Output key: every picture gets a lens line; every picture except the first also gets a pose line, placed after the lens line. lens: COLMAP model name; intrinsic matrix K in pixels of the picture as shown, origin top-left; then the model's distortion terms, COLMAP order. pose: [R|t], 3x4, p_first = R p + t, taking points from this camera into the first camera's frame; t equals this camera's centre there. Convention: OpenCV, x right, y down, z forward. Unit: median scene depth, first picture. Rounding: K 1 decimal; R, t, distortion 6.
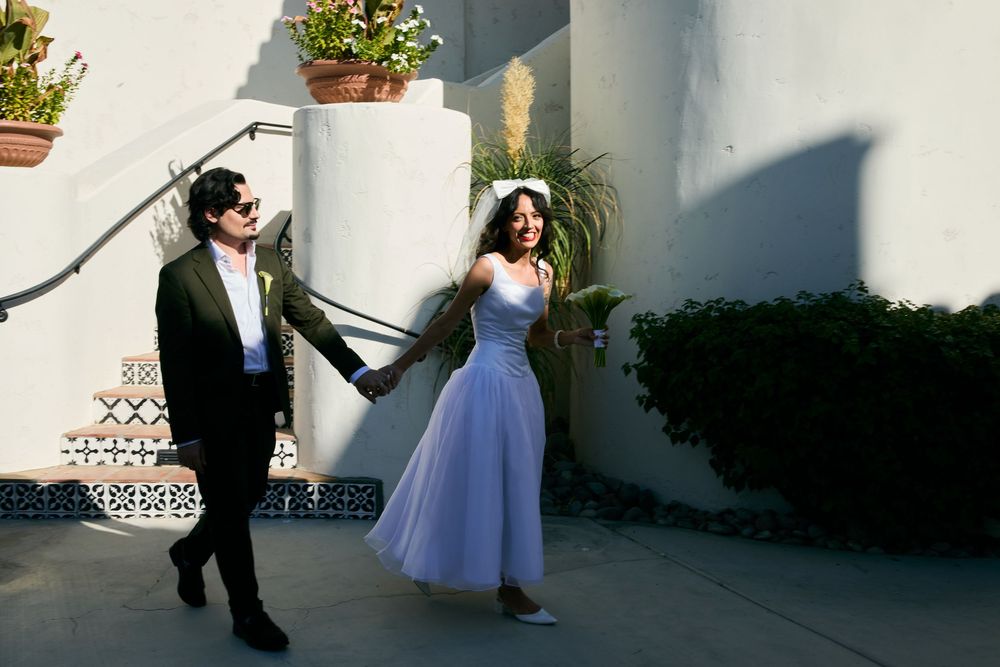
lens RADIAL K [[1022.4, 0, 502.4], [0, 1022.4, 343.6], [0, 0, 1]] dist [0.029071, 0.000000]
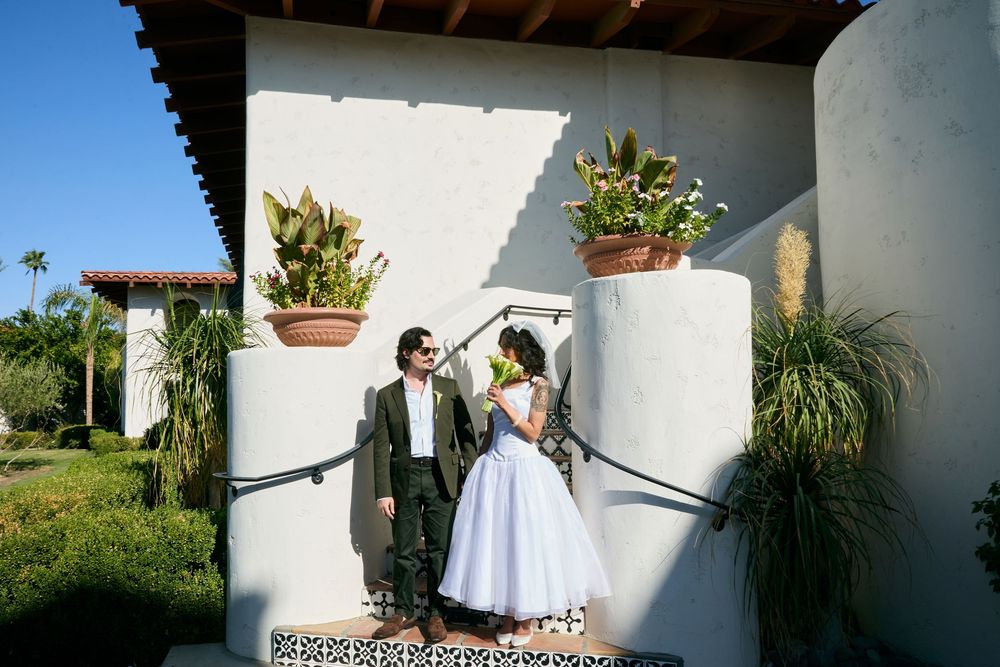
lens RADIAL K [[719.8, 0, 433.2], [0, 719.8, 369.9], [0, 0, 1]] dist [0.010931, -0.009397]
pose [[0.967500, -0.027672, -0.251352, -0.164764], [-0.007828, 0.990240, -0.139150, -0.035691], [0.252749, 0.136595, 0.957841, 0.264883]]
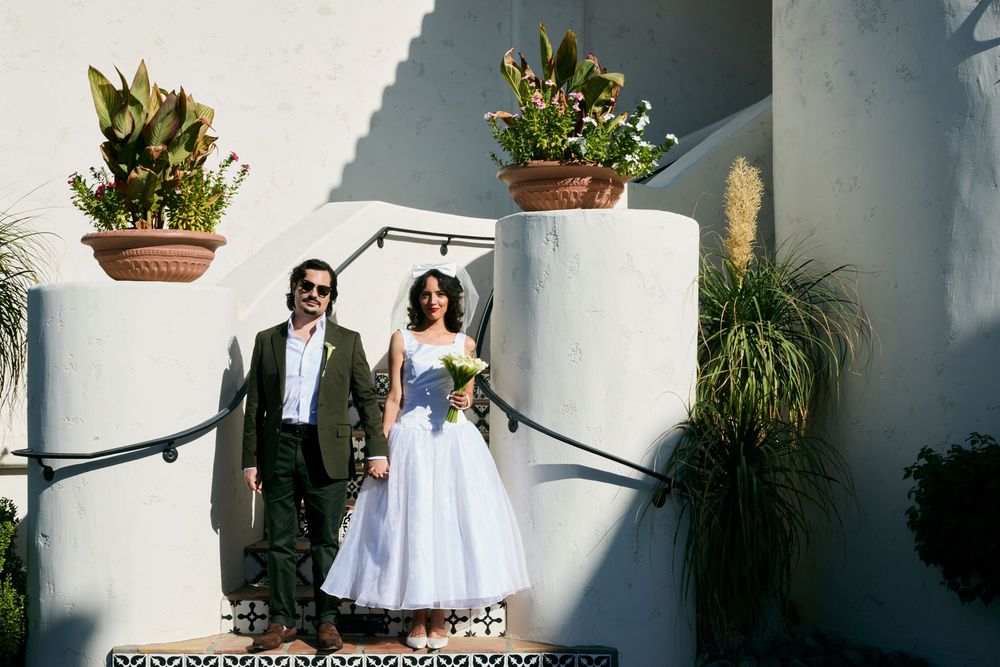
lens RADIAL K [[1252.3, 0, 498.3], [0, 1252.3, 342.7], [0, 0, 1]] dist [-0.029692, 0.000000]
pose [[0.999794, -0.001944, 0.020223, -0.234175], [0.004227, 0.993531, -0.113482, -0.000777], [-0.019872, 0.113544, 0.993334, -0.045645]]
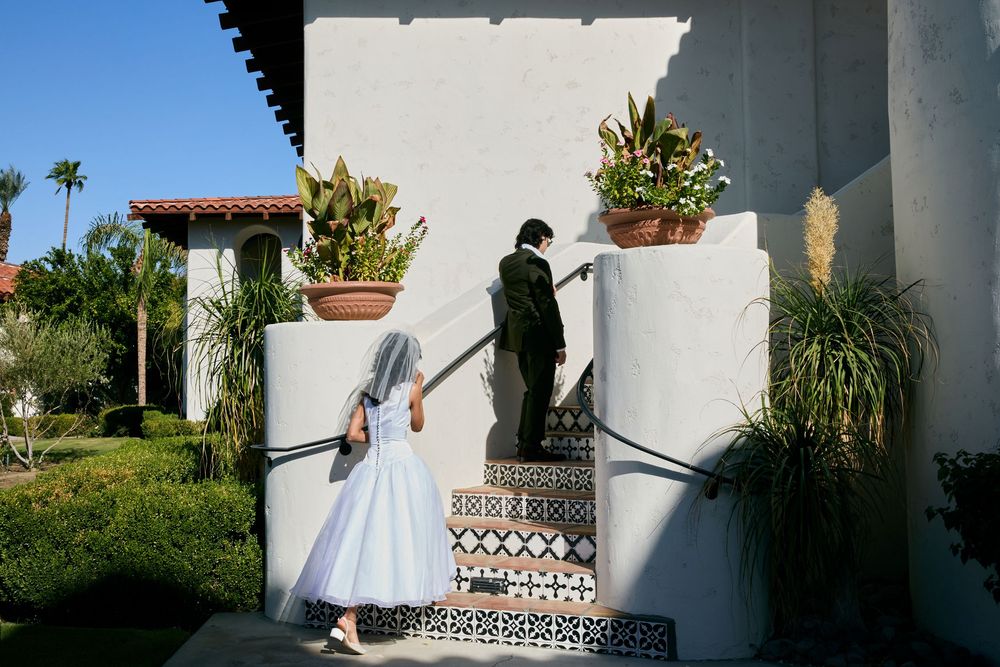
lens RADIAL K [[1111.8, 0, 476.6], [0, 1111.8, 325.2], [0, 0, 1]] dist [0.024624, 0.000000]
pose [[0.917184, -0.036670, -0.396774, 0.143252], [-0.018580, 0.990737, -0.134514, 0.000031], [0.398031, 0.130746, 0.908007, -0.086265]]
